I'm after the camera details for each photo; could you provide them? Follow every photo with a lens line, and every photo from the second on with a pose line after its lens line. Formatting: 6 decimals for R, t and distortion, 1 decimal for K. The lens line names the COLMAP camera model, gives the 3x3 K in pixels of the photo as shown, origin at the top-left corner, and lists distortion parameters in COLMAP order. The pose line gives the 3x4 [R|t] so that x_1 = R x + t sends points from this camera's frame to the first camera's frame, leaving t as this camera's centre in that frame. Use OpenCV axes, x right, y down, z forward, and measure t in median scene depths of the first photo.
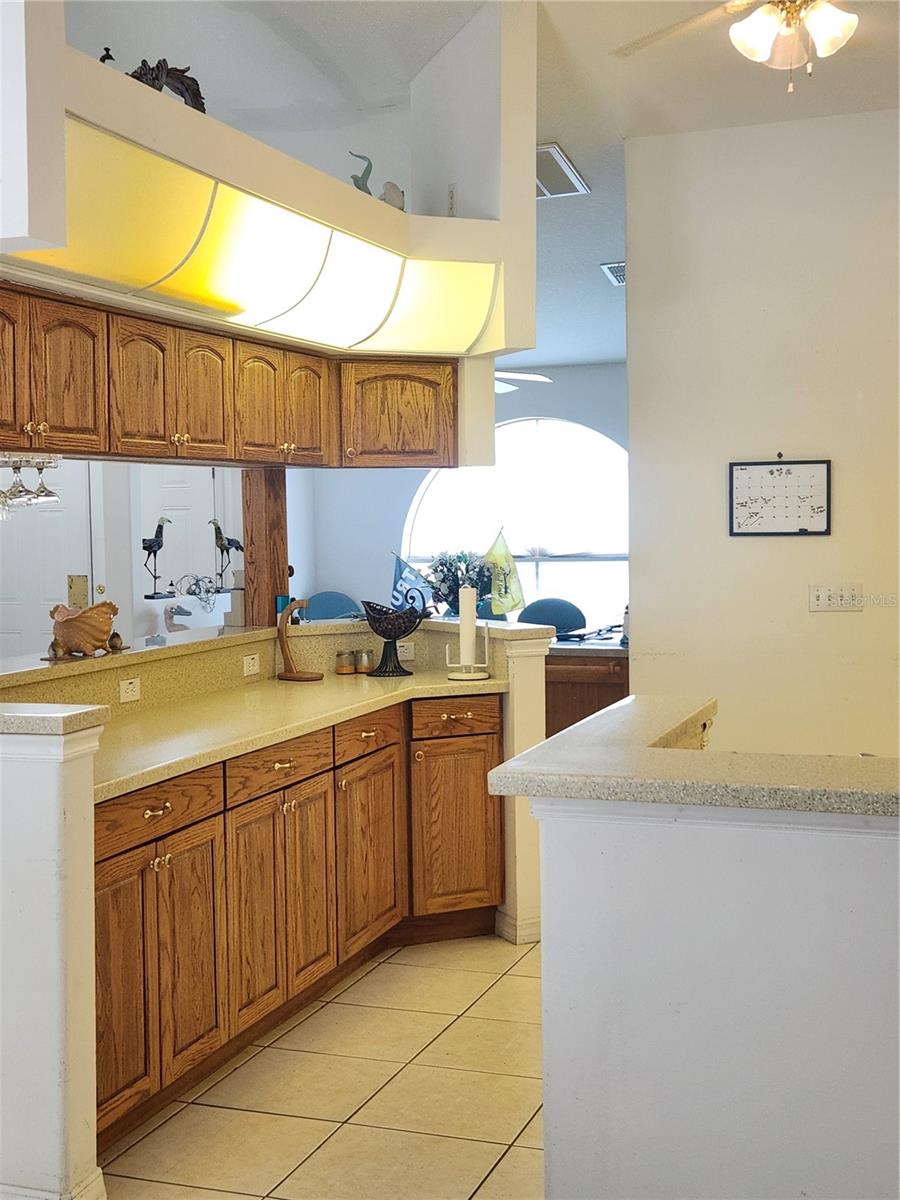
lens RADIAL K [[818.2, 0, 452.7], [0, 818.2, 592.4], [0, 0, 1]] dist [0.085931, -0.038550]
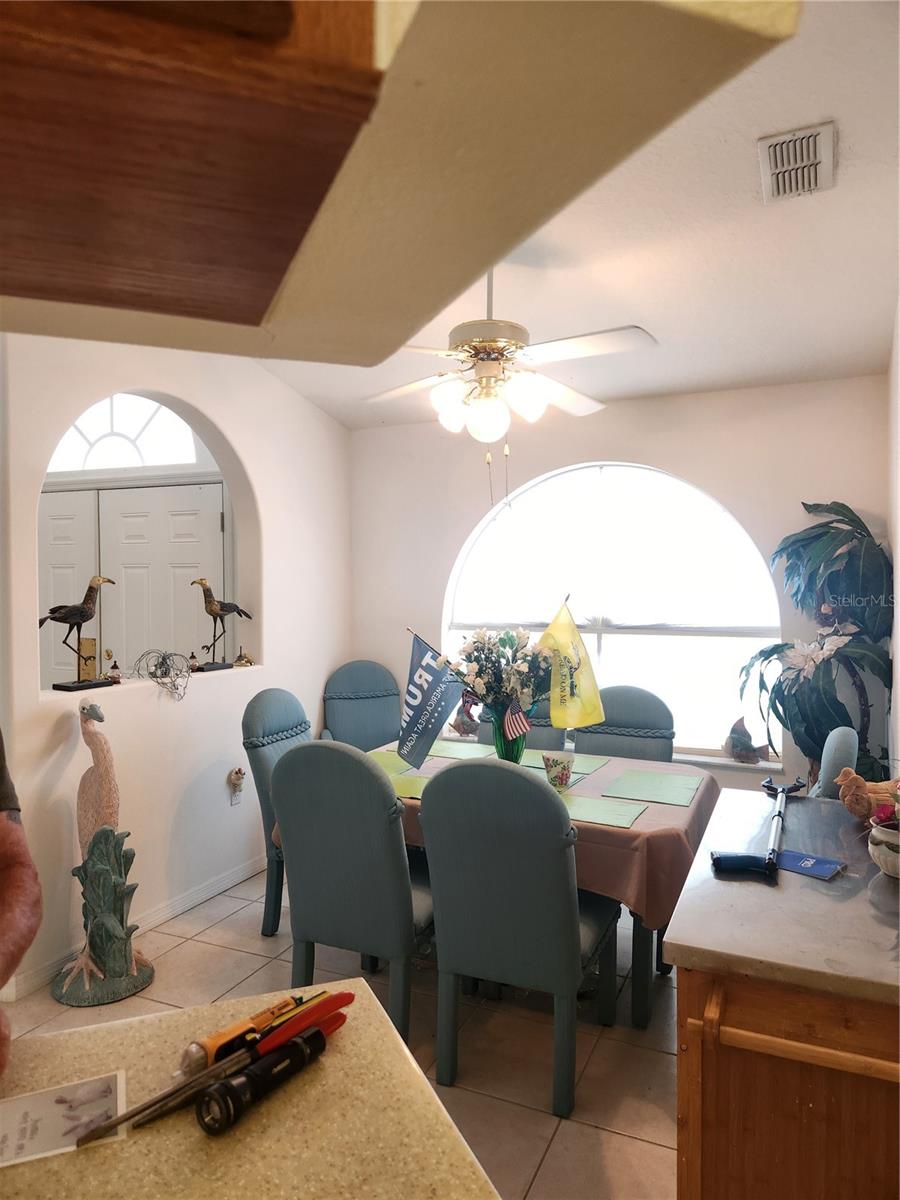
lens RADIAL K [[818.2, 0, 452.7], [0, 818.2, 592.4], [0, 0, 1]] dist [0.085931, -0.038550]
pose [[0.997987, 0.014288, -0.061782, 0.007441], [-0.018808, 0.997139, -0.073217, -0.030200], [0.060559, 0.074232, 0.995401, 0.302019]]
